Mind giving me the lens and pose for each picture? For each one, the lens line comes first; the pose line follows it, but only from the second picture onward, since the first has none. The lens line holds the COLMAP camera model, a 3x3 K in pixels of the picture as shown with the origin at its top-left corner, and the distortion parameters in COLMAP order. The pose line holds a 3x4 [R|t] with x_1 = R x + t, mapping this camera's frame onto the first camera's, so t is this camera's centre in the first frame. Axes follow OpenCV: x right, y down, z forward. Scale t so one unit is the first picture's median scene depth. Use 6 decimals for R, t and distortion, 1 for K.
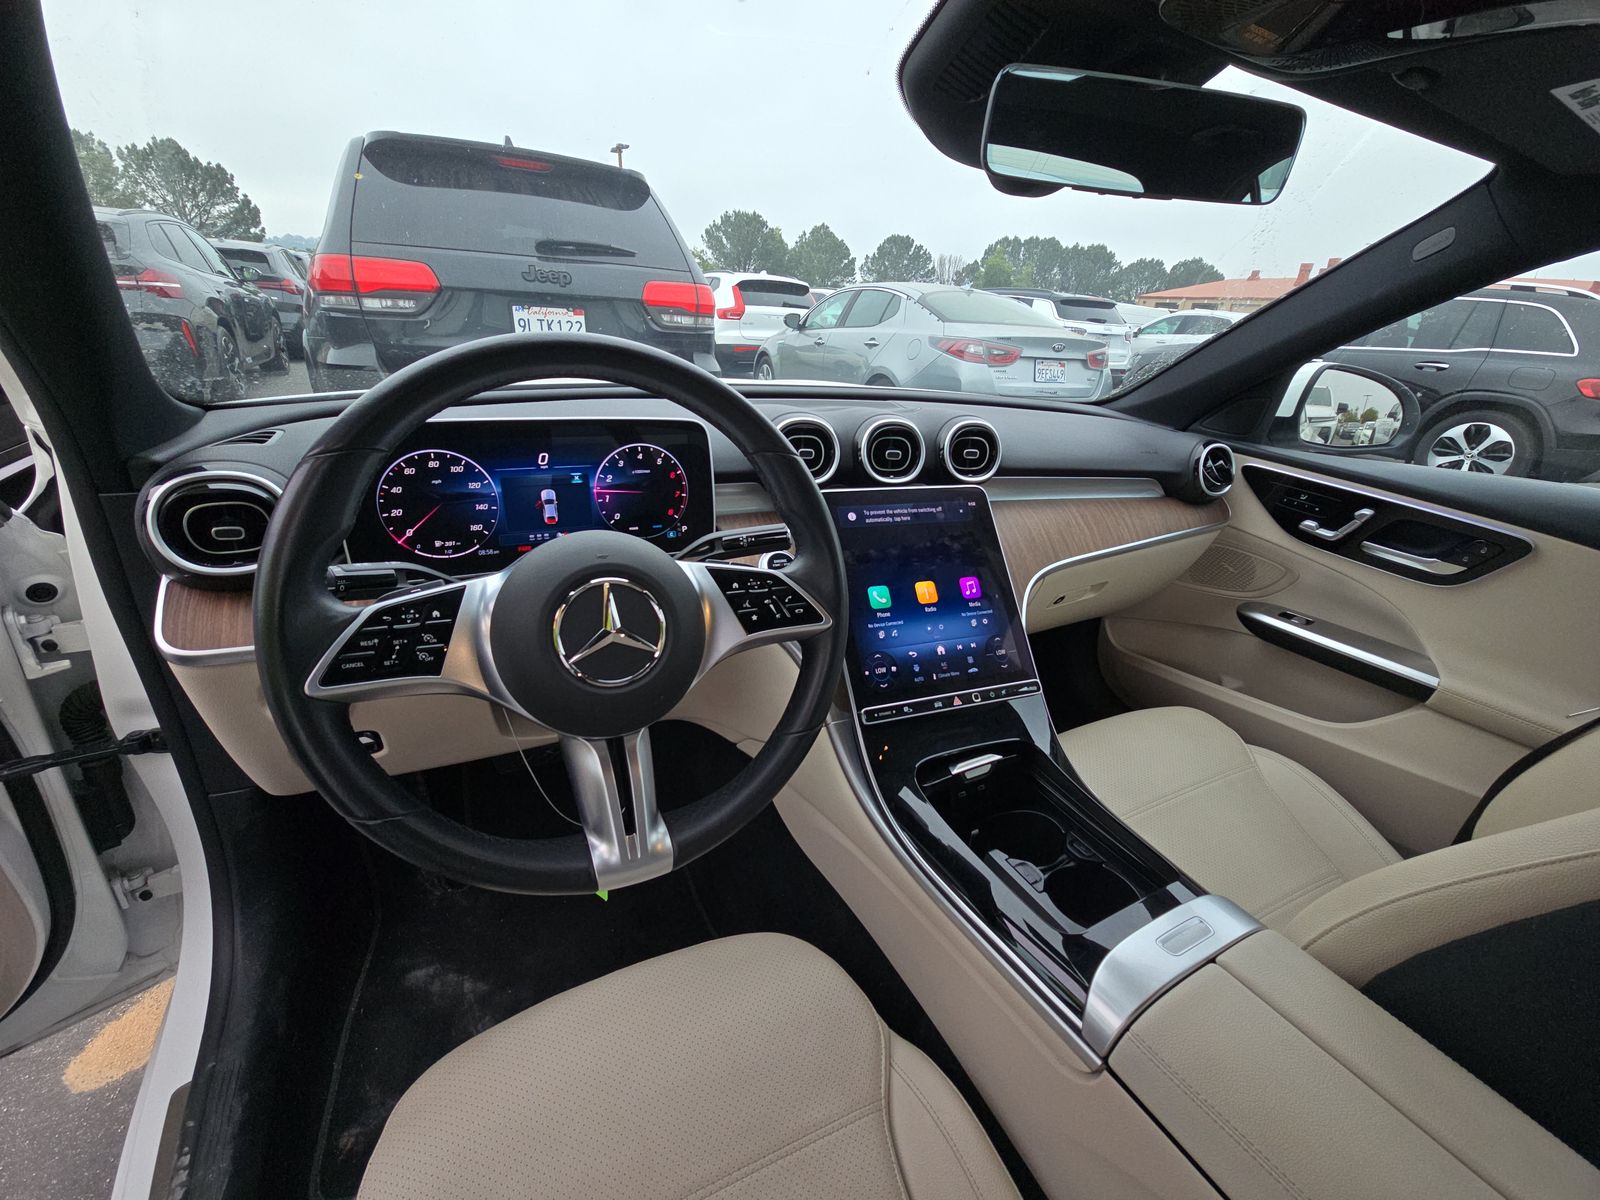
lens RADIAL K [[646.6, 0, 809.2], [0, 646.6, 596.9], [0, 0, 1]] dist [0.012917, -0.009034]
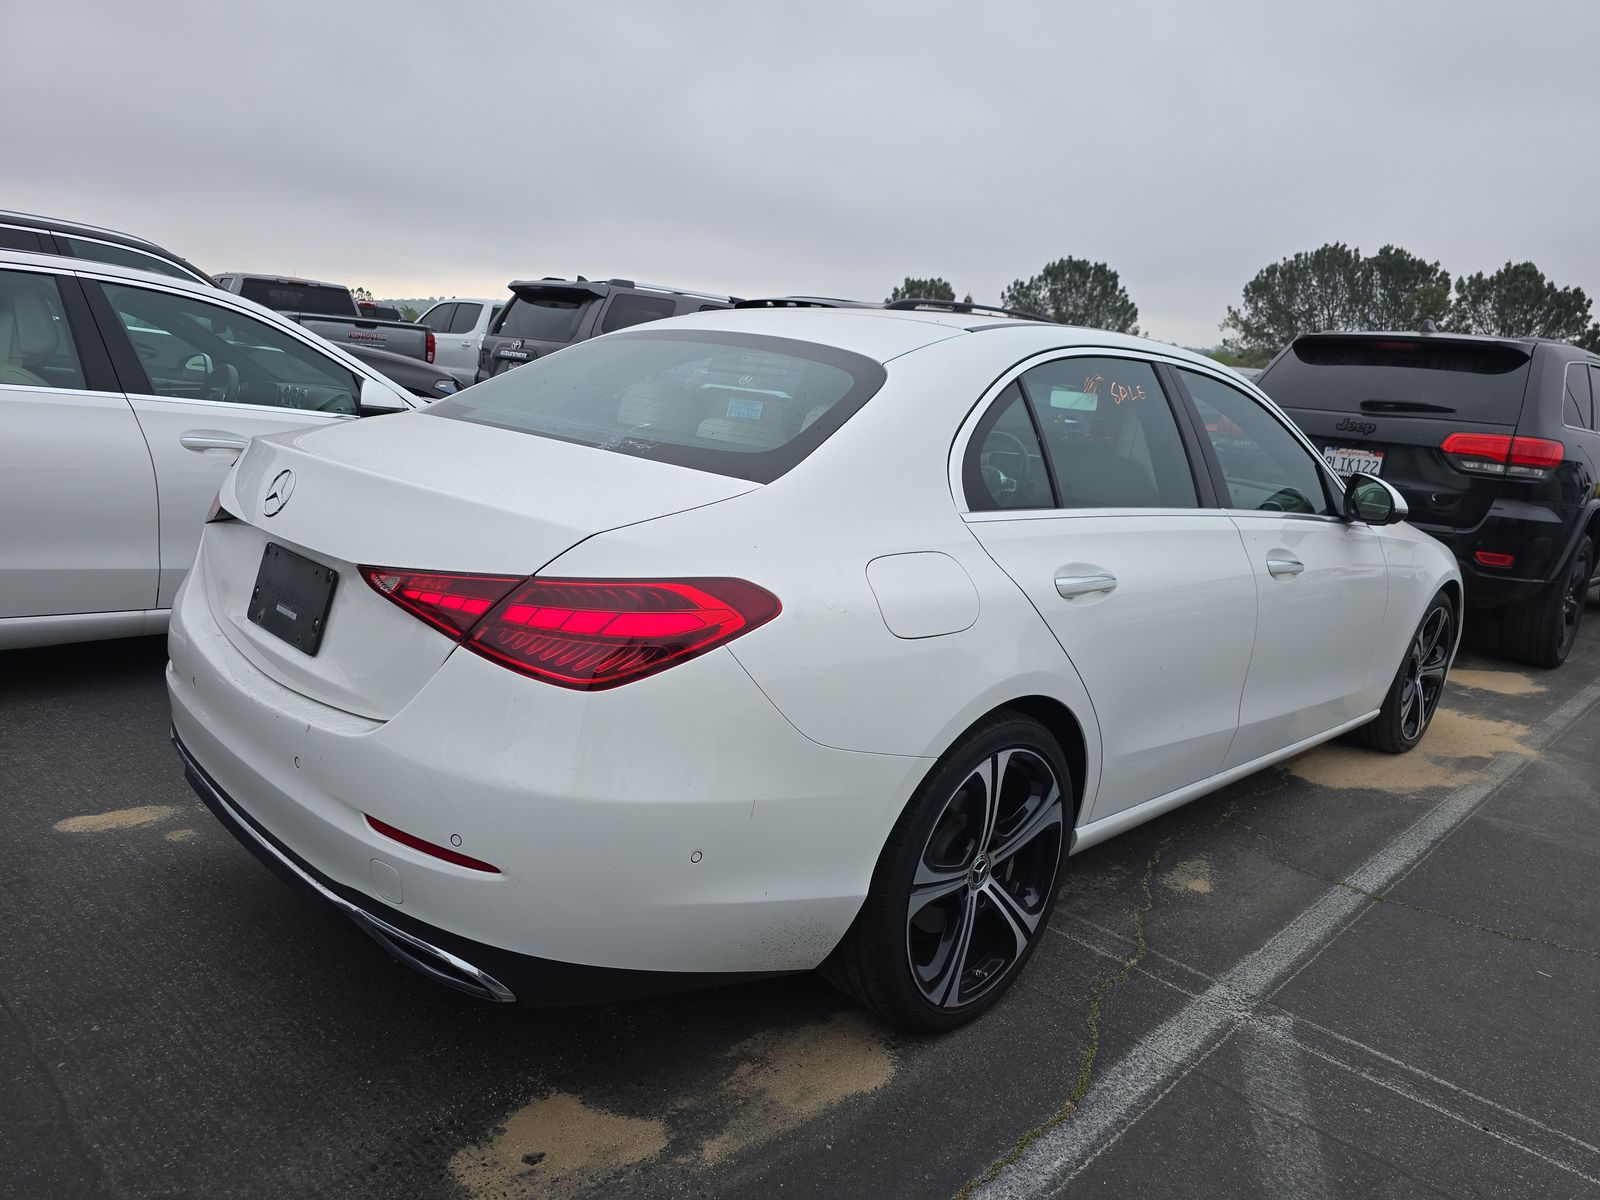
lens RADIAL K [[1067.9, 0, 803.0], [0, 1067.9, 593.8], [0, 0, 1]] dist [0.096934, -0.094957]
pose [[0.295492, 0.161905, -0.941526, 4.646806], [-0.440873, 0.897427, 0.015957, 0.829660], [0.847535, 0.410379, 0.336562, -1.714962]]
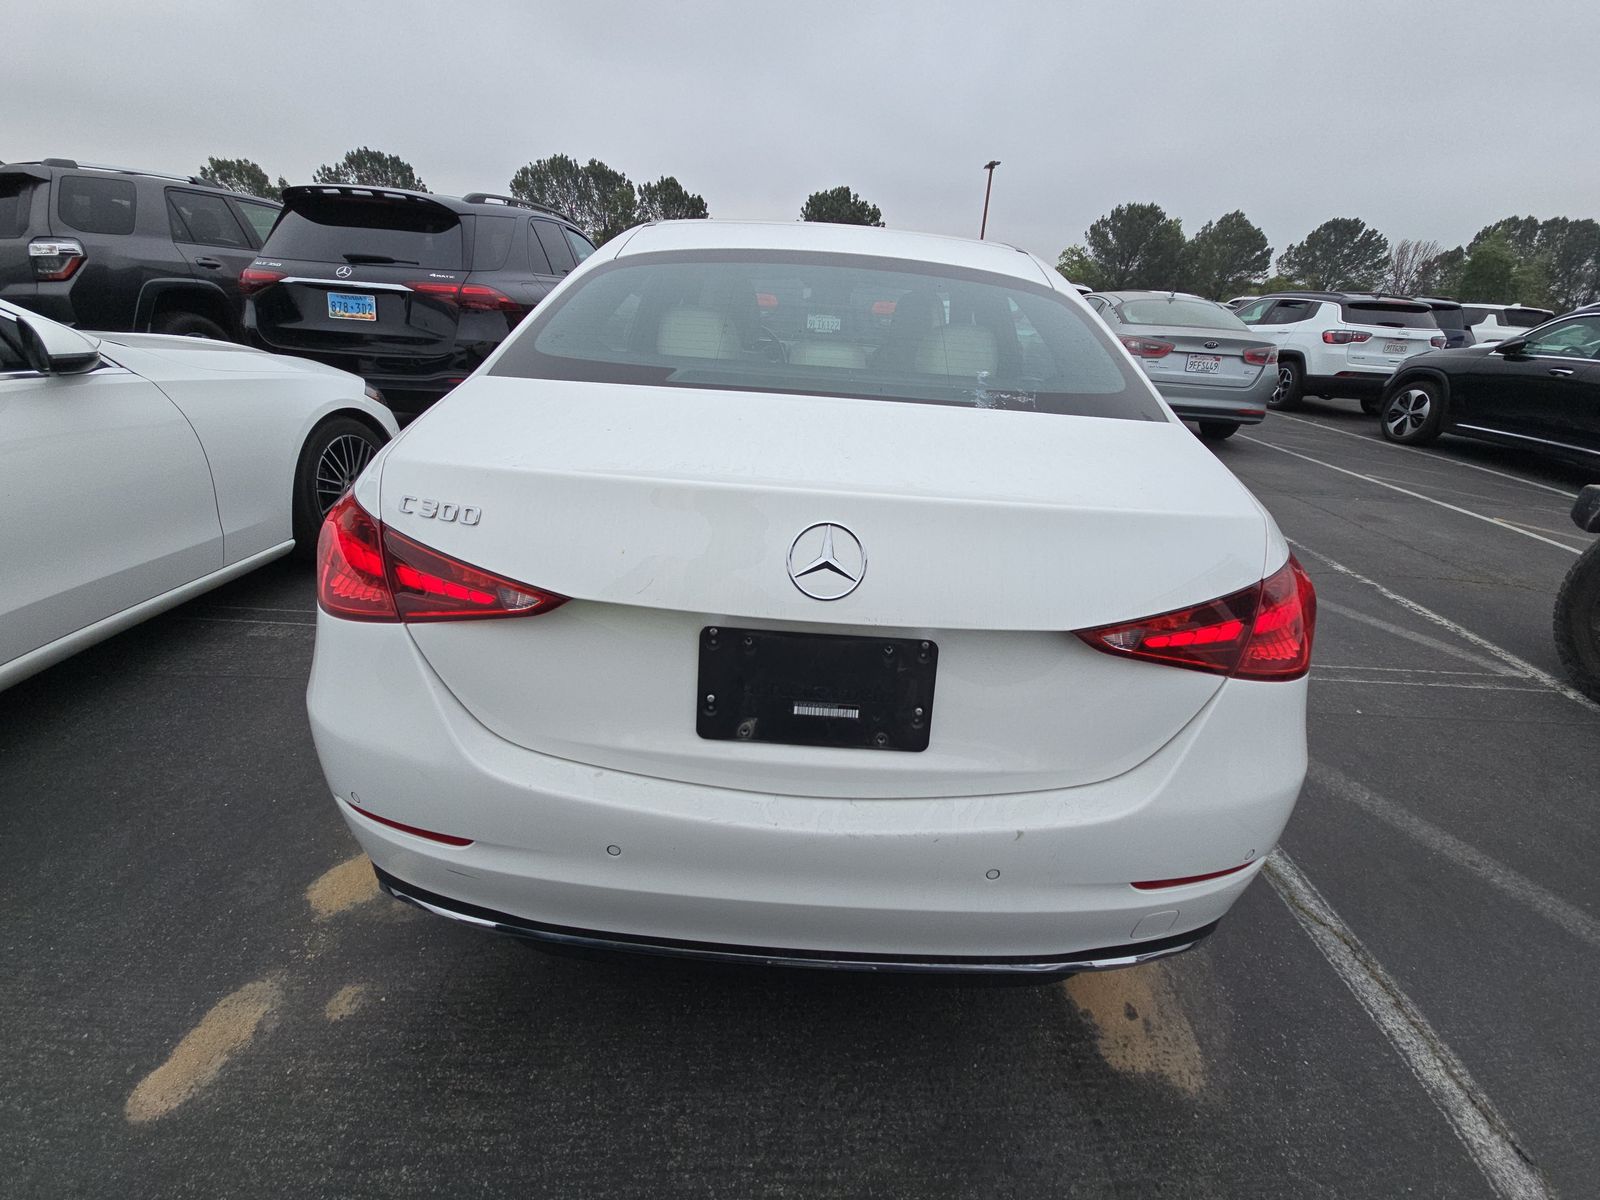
lens RADIAL K [[646.6, 0, 809.2], [0, 646.6, 596.9], [0, 0, 1]] dist [0.012917, -0.009034]
pose [[0.870920, 0.202132, -0.447929, 2.364970], [-0.201426, 0.978237, 0.049800, 1.193620], [0.448247, 0.046853, 0.892681, -2.863376]]
